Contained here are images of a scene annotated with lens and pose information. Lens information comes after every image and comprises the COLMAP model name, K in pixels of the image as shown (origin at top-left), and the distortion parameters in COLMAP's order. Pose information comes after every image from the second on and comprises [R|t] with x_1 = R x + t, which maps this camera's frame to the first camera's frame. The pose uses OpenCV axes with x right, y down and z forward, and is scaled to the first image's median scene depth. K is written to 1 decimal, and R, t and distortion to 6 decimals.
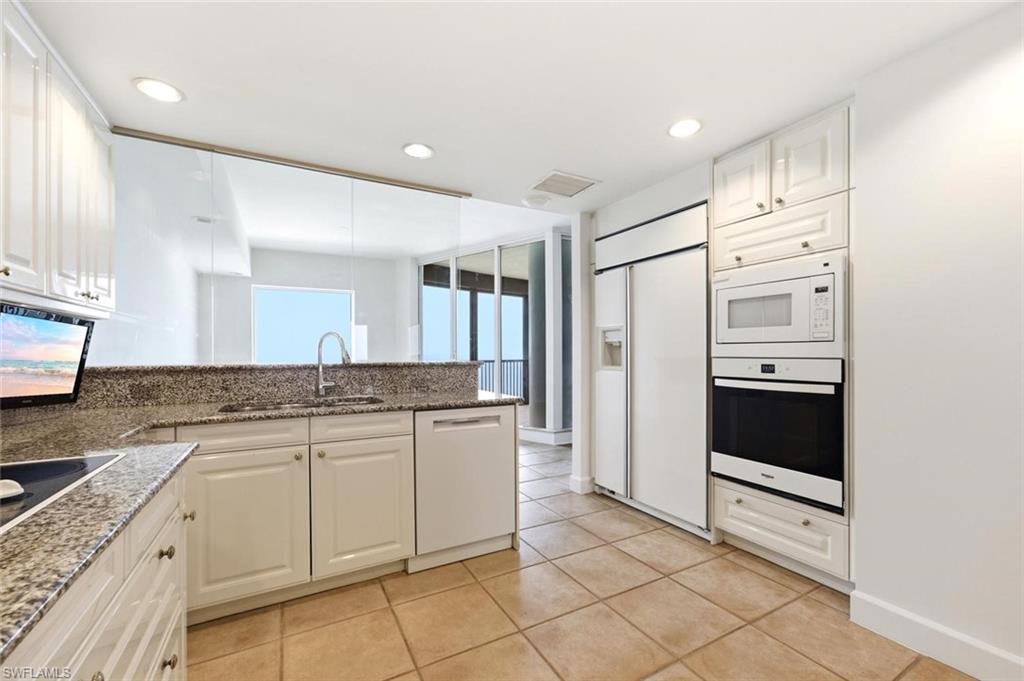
lens RADIAL K [[417.8, 0, 507.8], [0, 417.8, 352.9], [0, 0, 1]] dist [-0.010806, 0.001467]
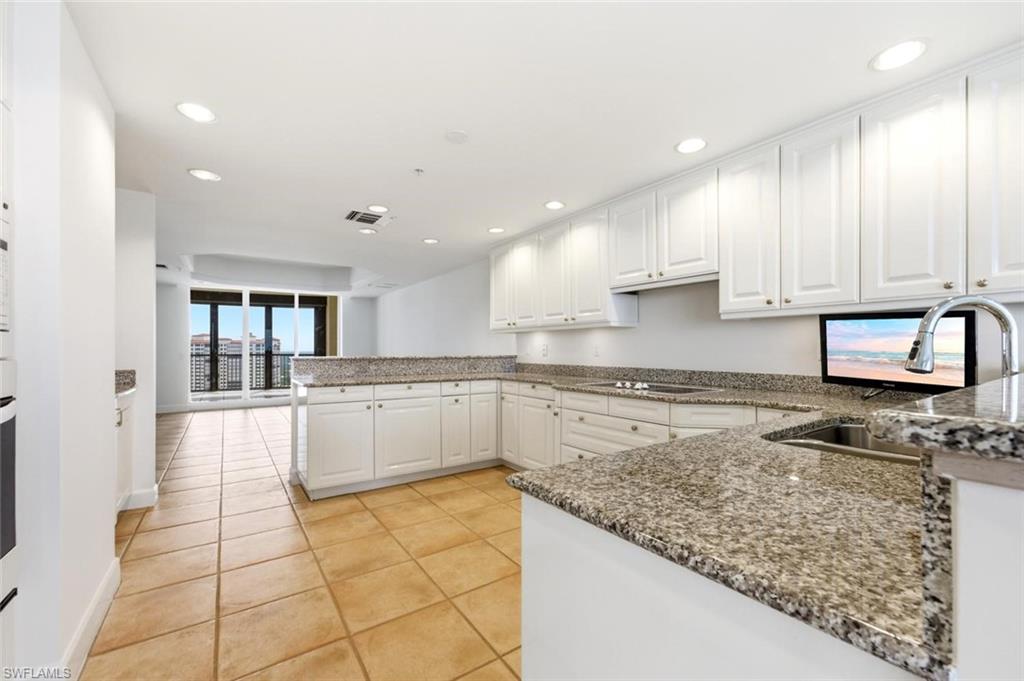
lens RADIAL K [[417.8, 0, 507.7], [0, 417.8, 346.6], [0, 0, 1]] dist [-0.010806, 0.001467]
pose [[-0.994257, 0.007643, -0.106748, 0.081891], [0.008531, 0.999933, -0.007860, 0.002219], [0.106681, -0.008725, -0.994255, 1.547446]]
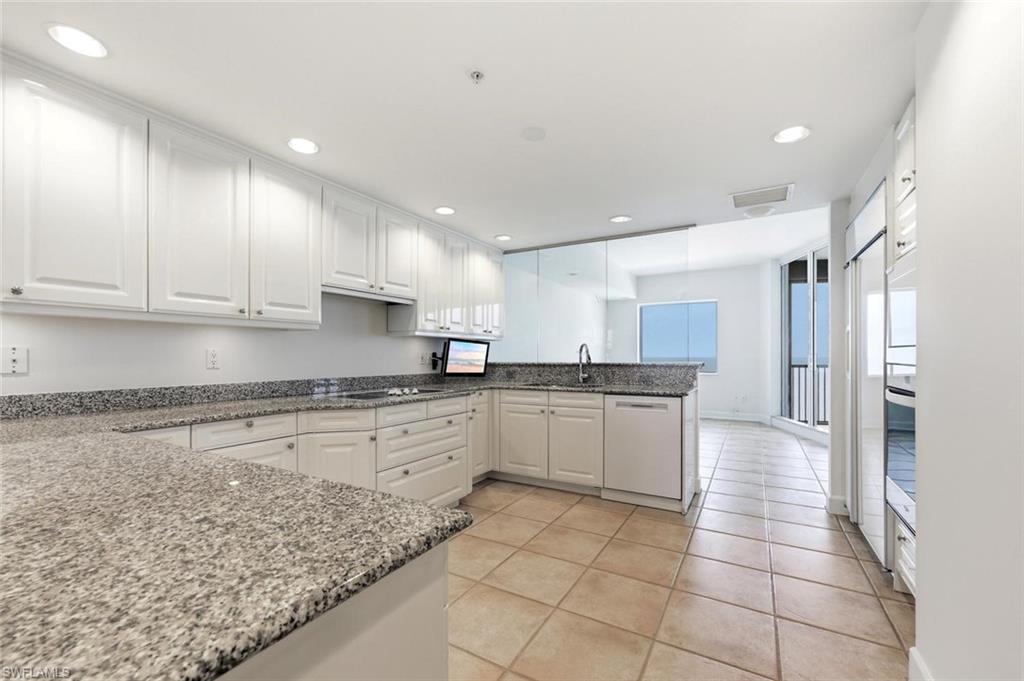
lens RADIAL K [[417.8, 0, 522.8], [0, 417.8, 355.3], [0, 0, 1]] dist [-0.010806, 0.001467]
pose [[0.536068, 0.002376, -0.844172, 0.931224], [-0.000471, 0.999997, 0.002515, -0.008689], [0.844175, -0.000951, 0.536067, -0.087452]]
